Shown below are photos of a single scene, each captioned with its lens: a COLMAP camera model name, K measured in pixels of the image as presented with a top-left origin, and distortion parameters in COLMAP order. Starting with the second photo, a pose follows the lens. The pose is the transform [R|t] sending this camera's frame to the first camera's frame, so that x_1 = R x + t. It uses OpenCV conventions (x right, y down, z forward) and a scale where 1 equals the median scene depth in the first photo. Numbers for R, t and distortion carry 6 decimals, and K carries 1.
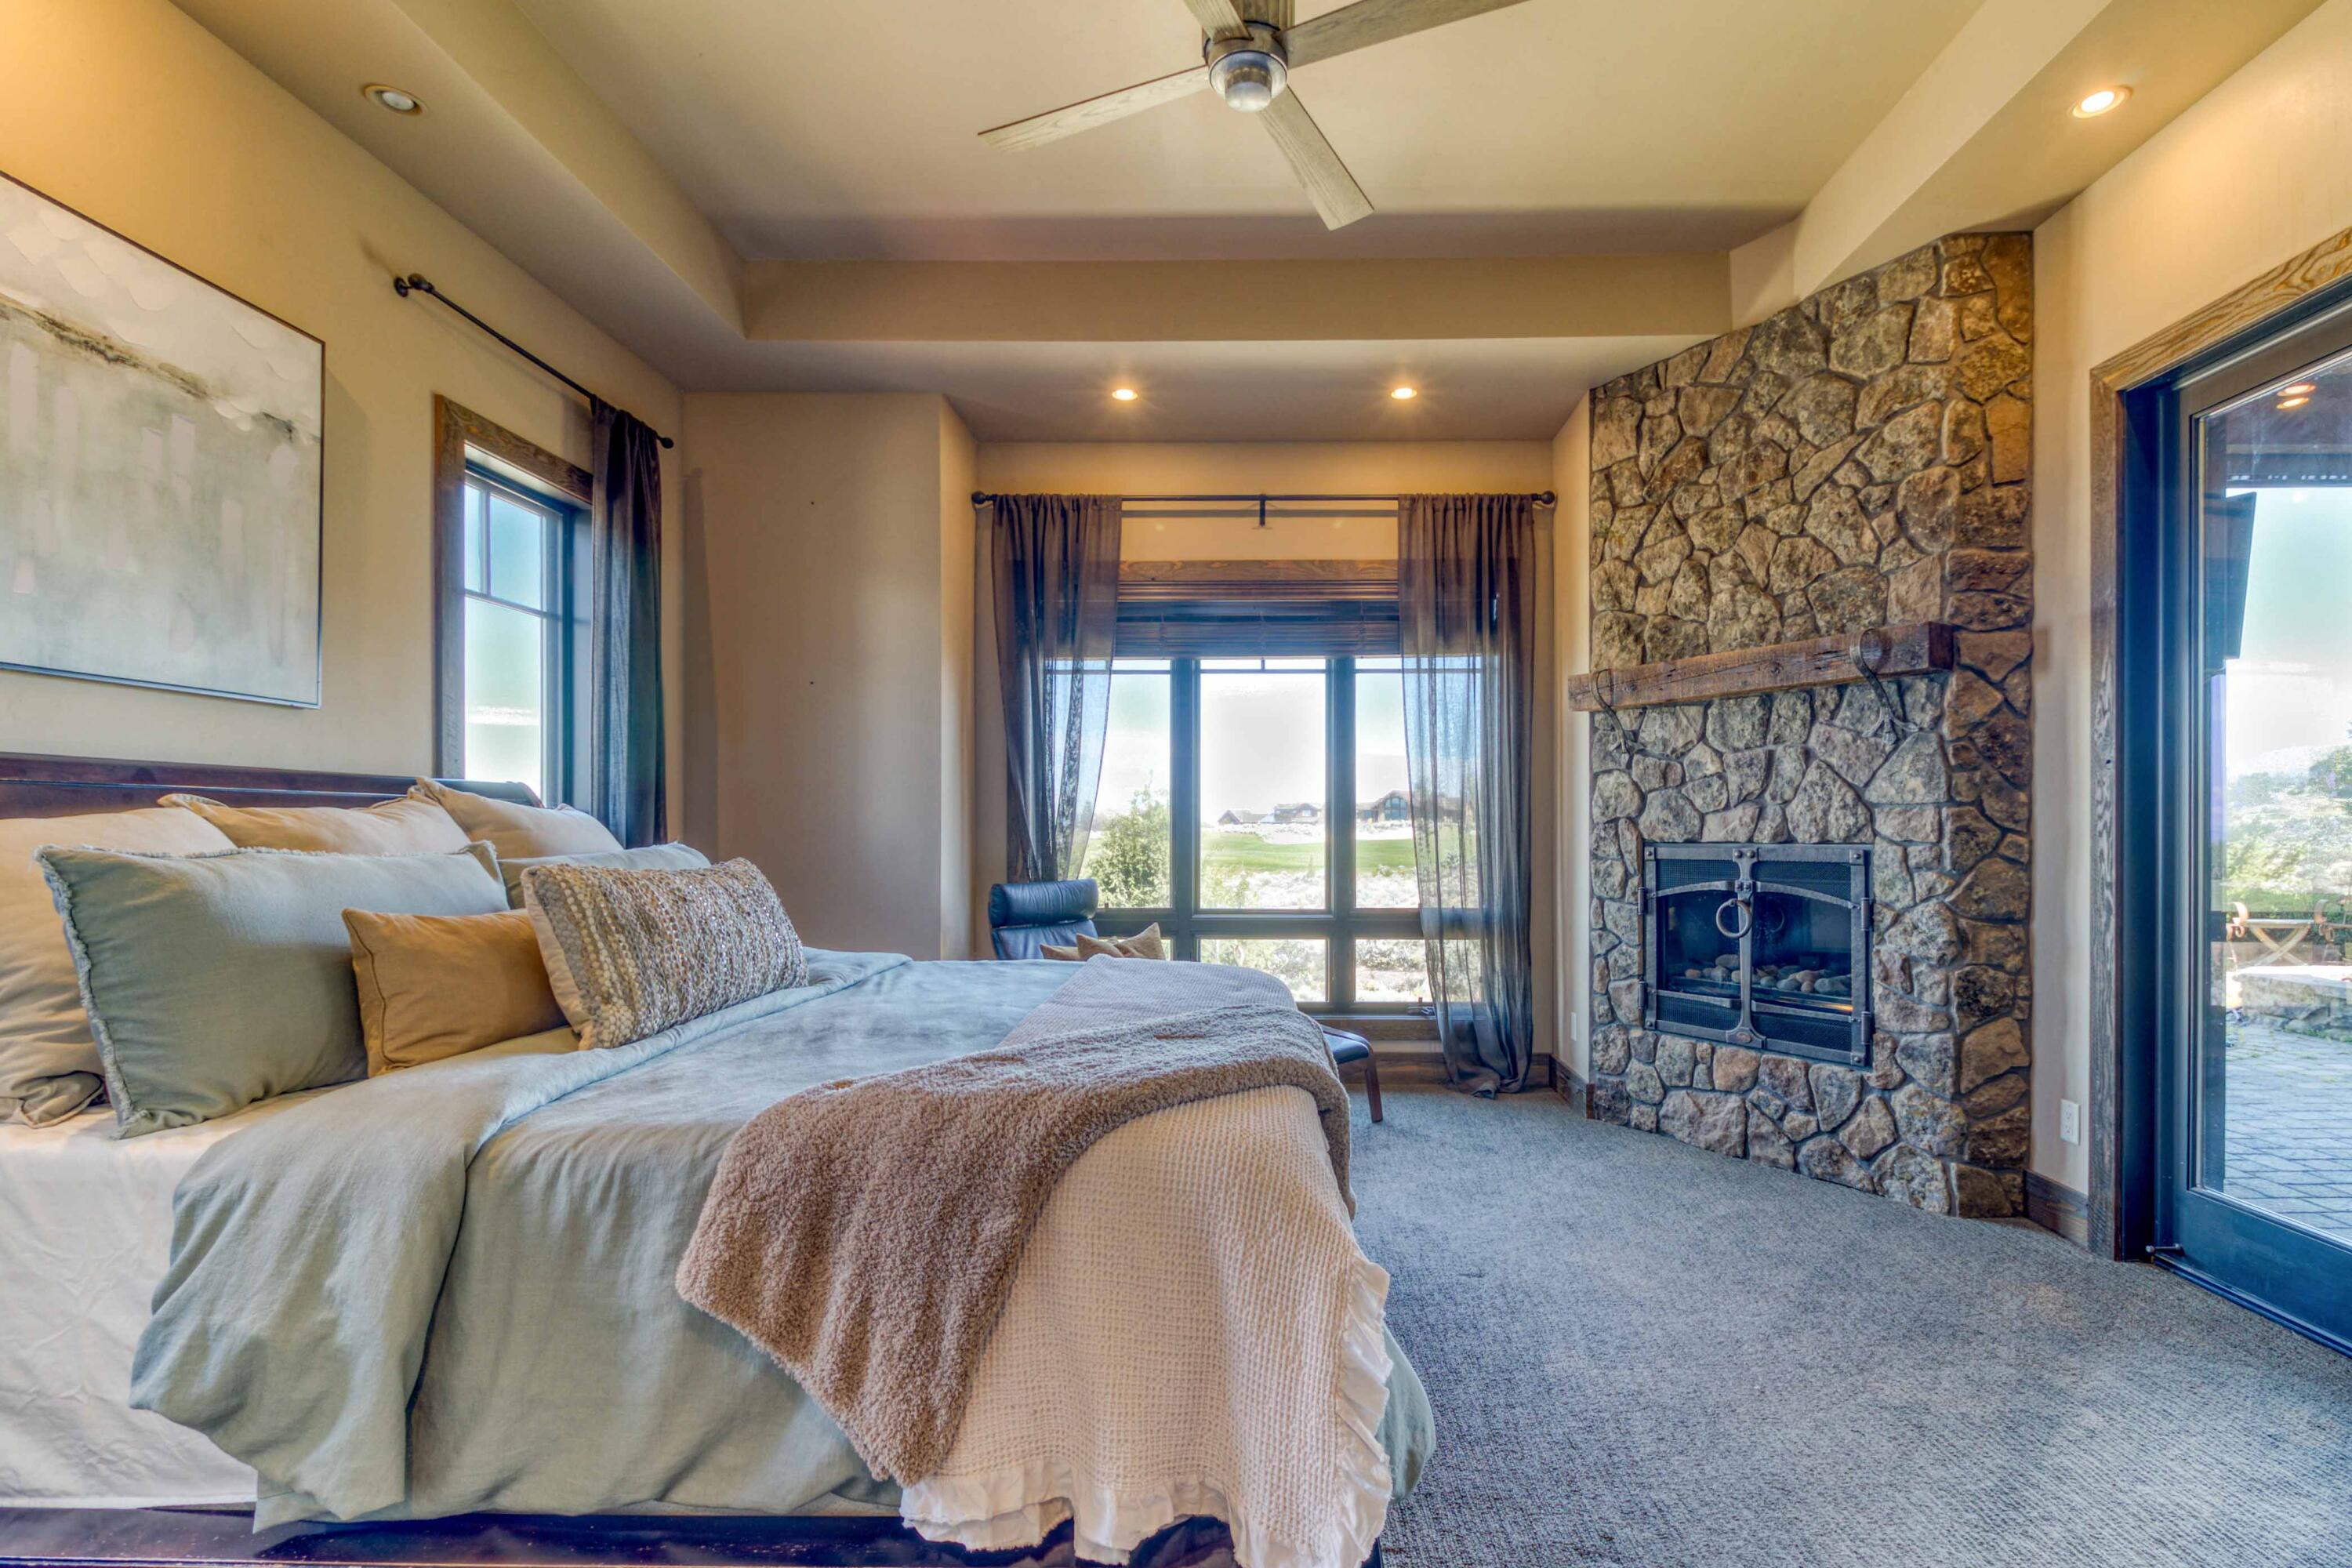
lens RADIAL K [[1280.8, 0, 1186.1], [0, 1280.8, 732.0], [0, 0, 1]] dist [0.028889, -0.023344]
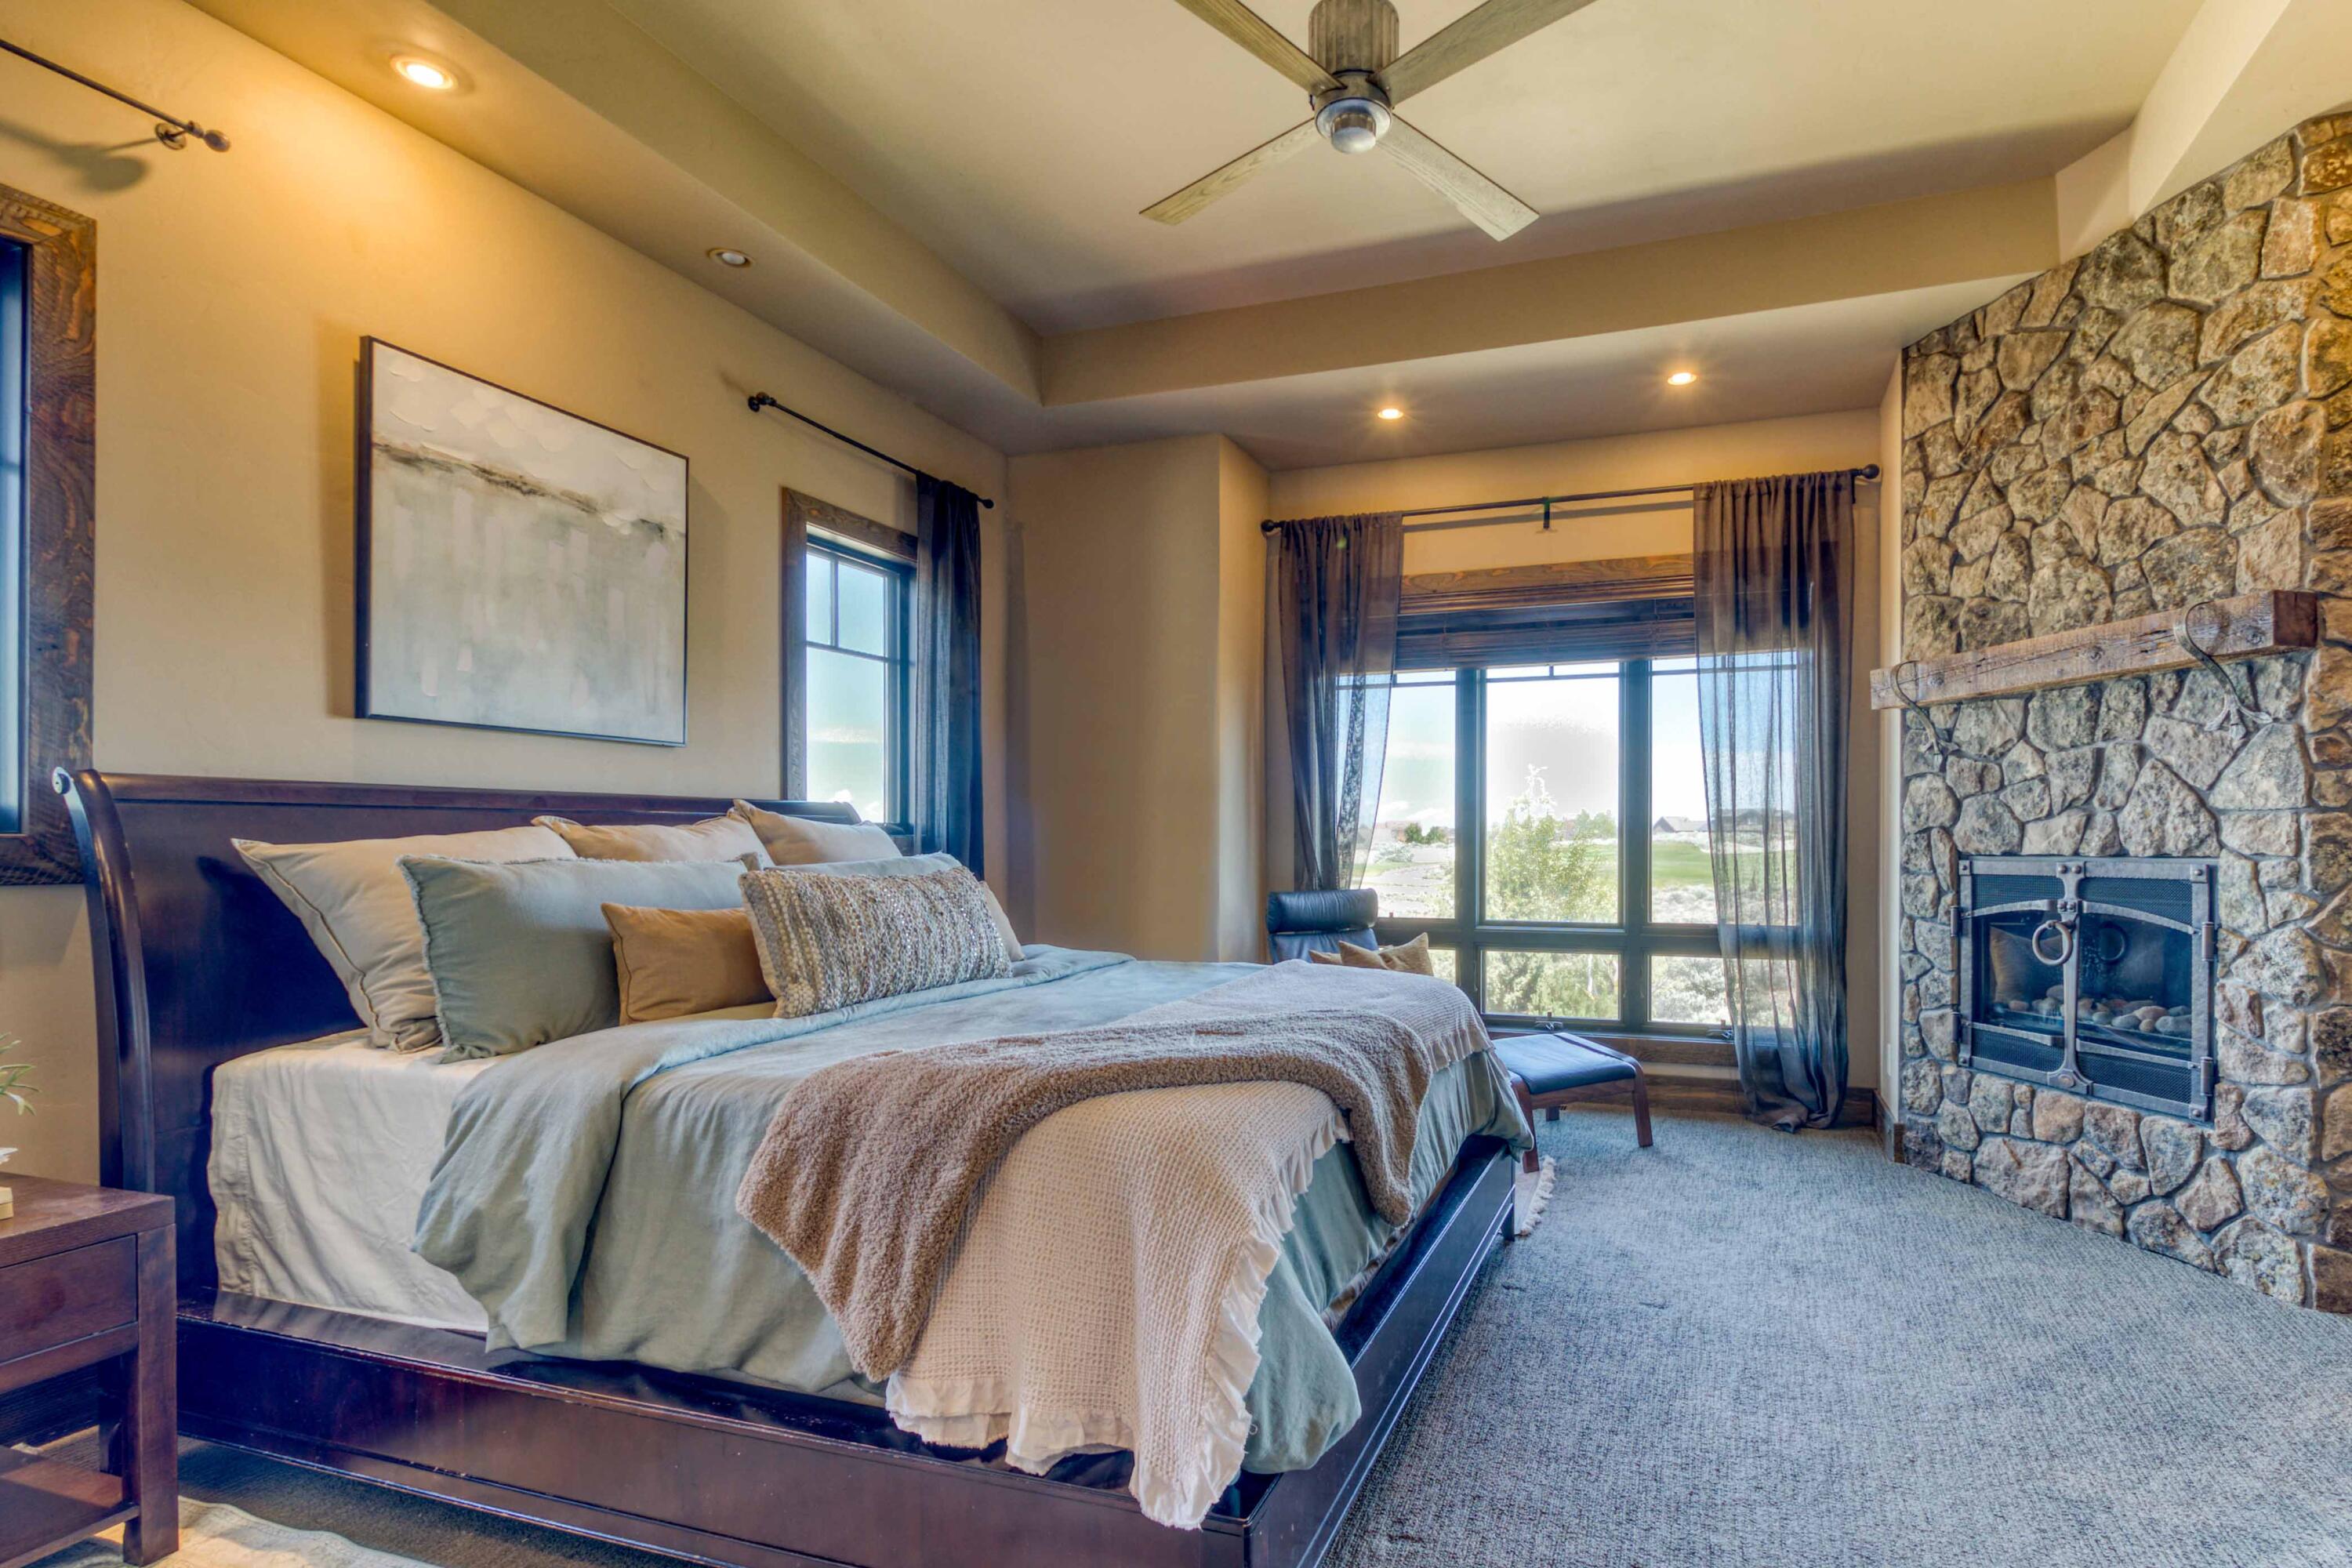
lens RADIAL K [[1280.8, 0, 1186.1], [0, 1280.8, 732.0], [0, 0, 1]] dist [0.028889, -0.023344]
pose [[0.939786, -0.029458, -0.340492, 0.173446], [0.027162, 0.999565, -0.011509, -0.003272], [0.340682, 0.001567, 0.940177, -0.018452]]
